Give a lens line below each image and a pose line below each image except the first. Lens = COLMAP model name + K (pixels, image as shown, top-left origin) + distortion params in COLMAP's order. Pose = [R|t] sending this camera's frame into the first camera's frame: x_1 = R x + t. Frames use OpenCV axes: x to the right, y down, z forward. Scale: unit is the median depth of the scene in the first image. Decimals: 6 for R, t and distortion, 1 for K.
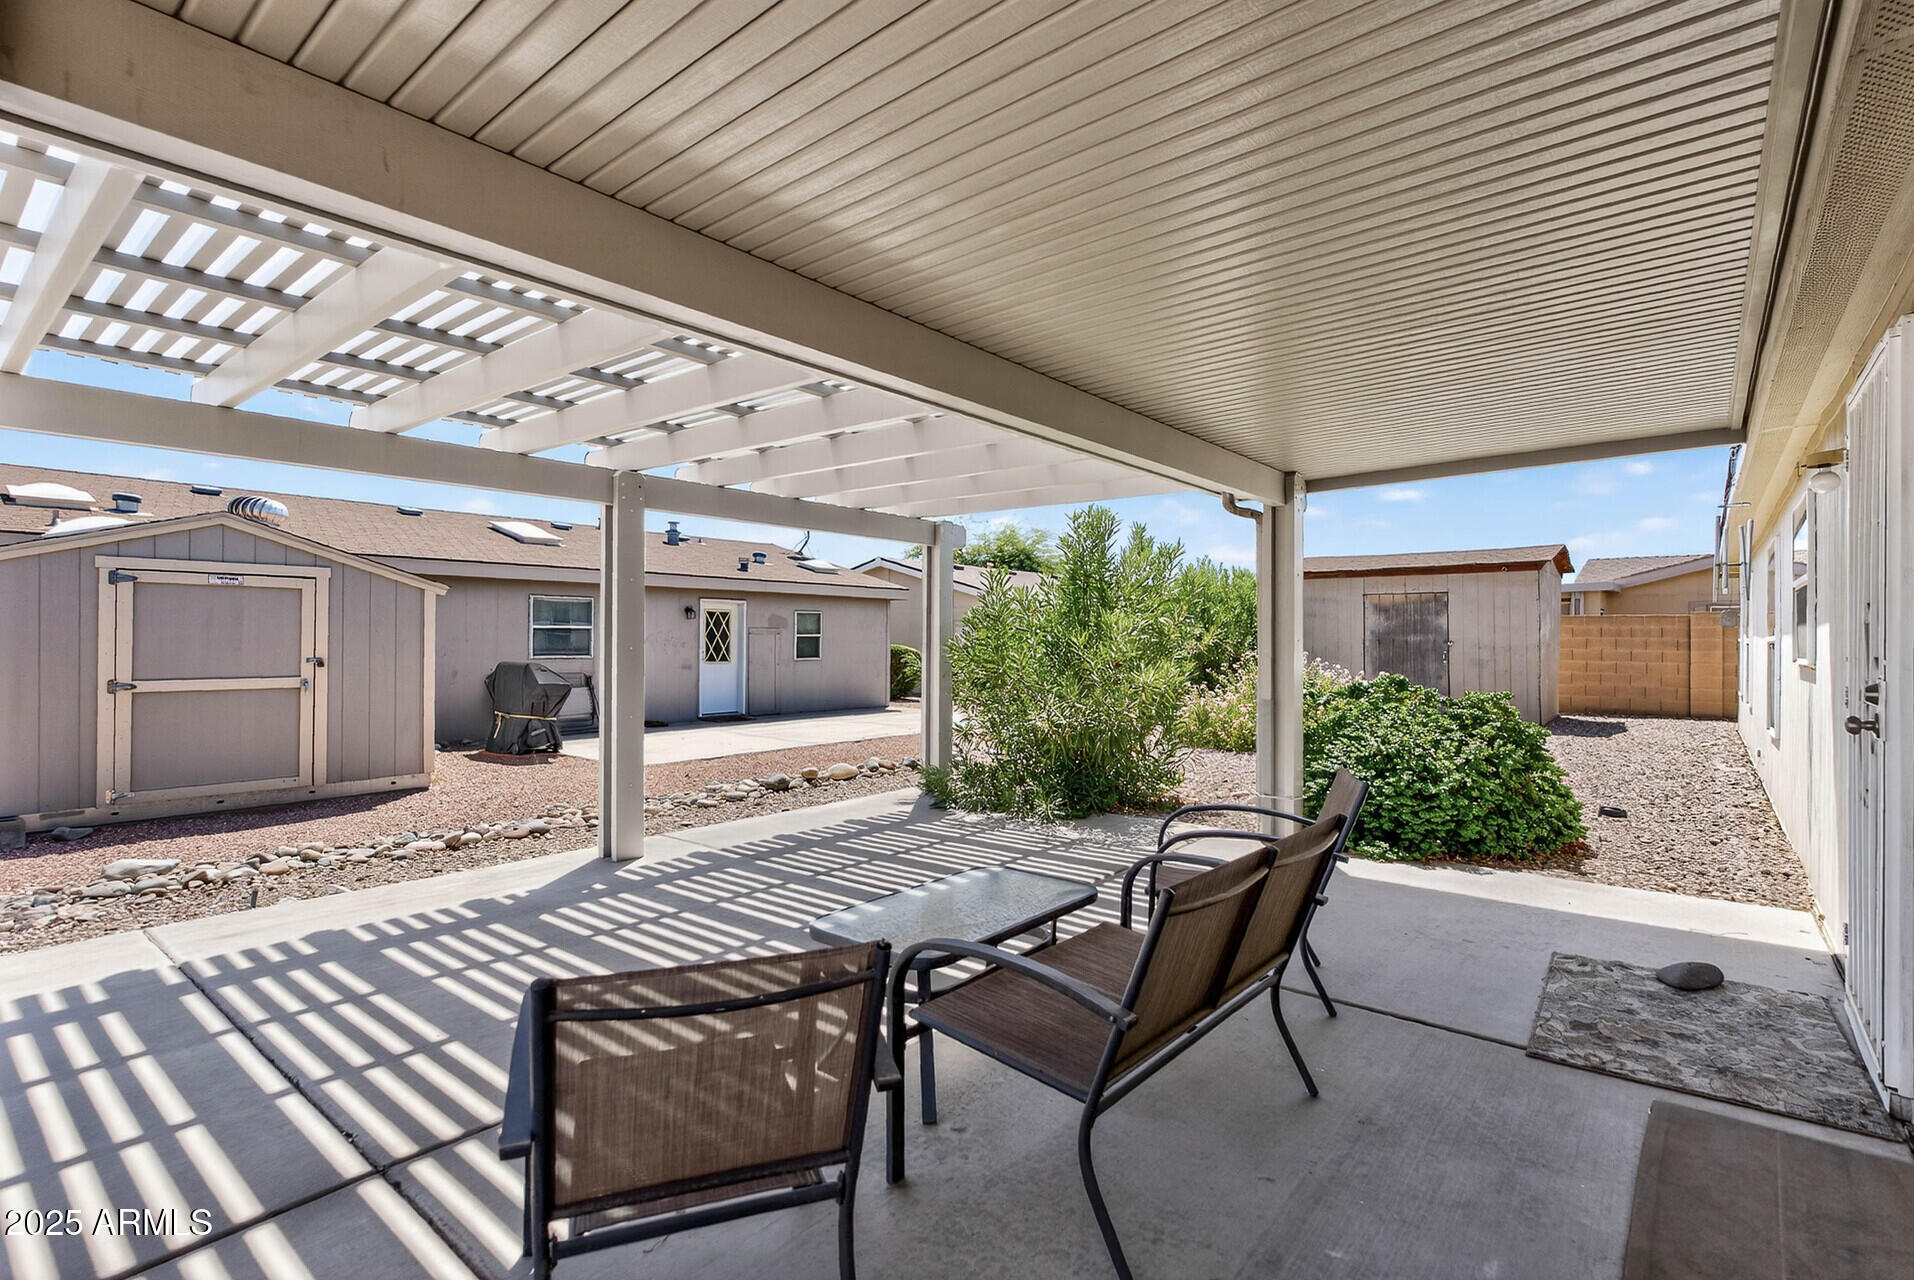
lens RADIAL K [[903.1, 0, 964.8], [0, 903.1, 651.3], [0, 0, 1]] dist [0.012005, 0.000513]
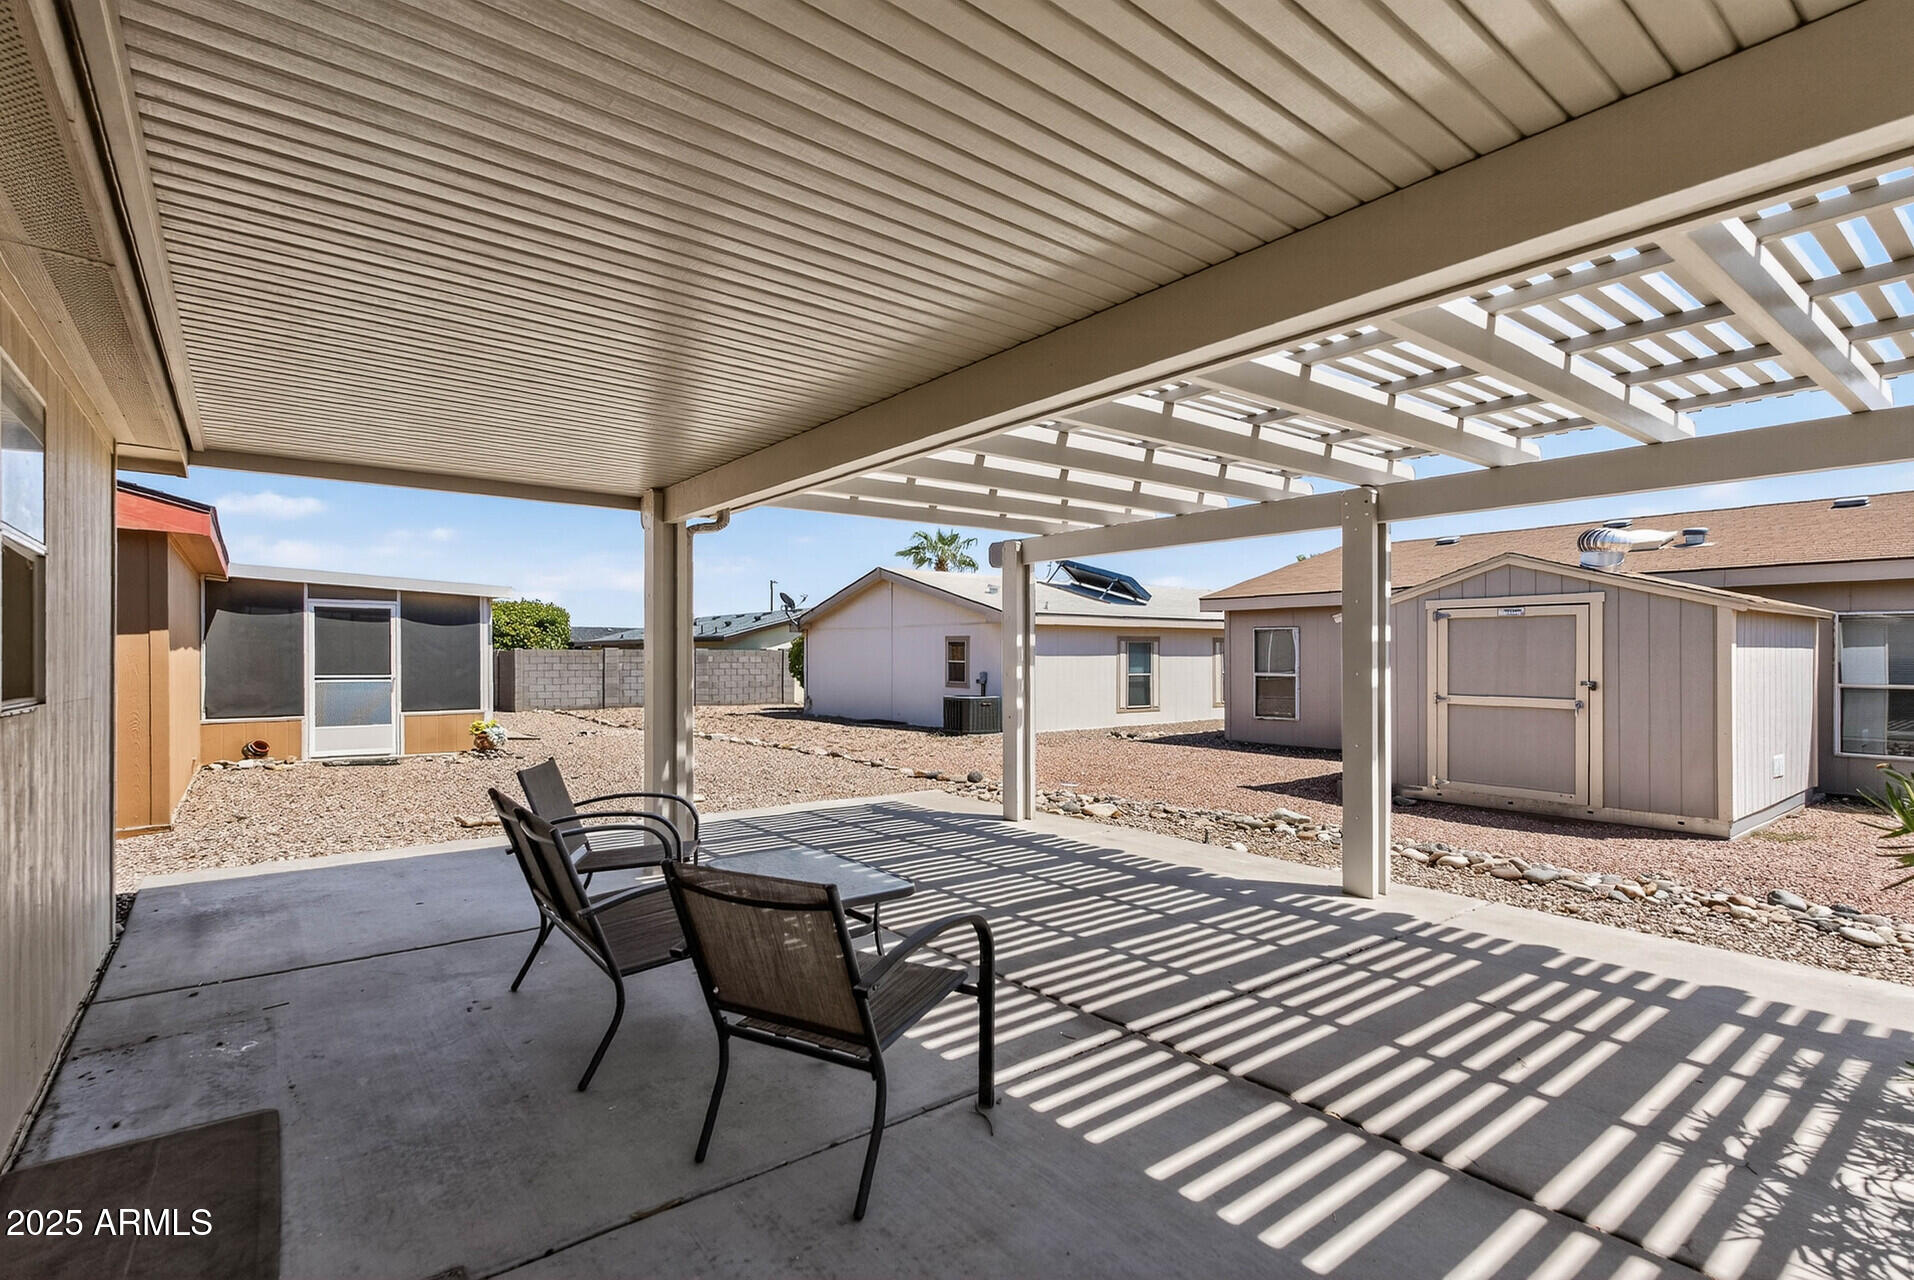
lens RADIAL K [[903.1, 0, 971.1], [0, 903.1, 641.7], [0, 0, 1]] dist [0.012005, 0.000513]
pose [[-0.217278, -0.021749, -0.975867, 0.437878], [-0.013175, 0.999726, -0.019348, -0.008105], [0.976021, 0.008654, -0.217505, 0.546283]]
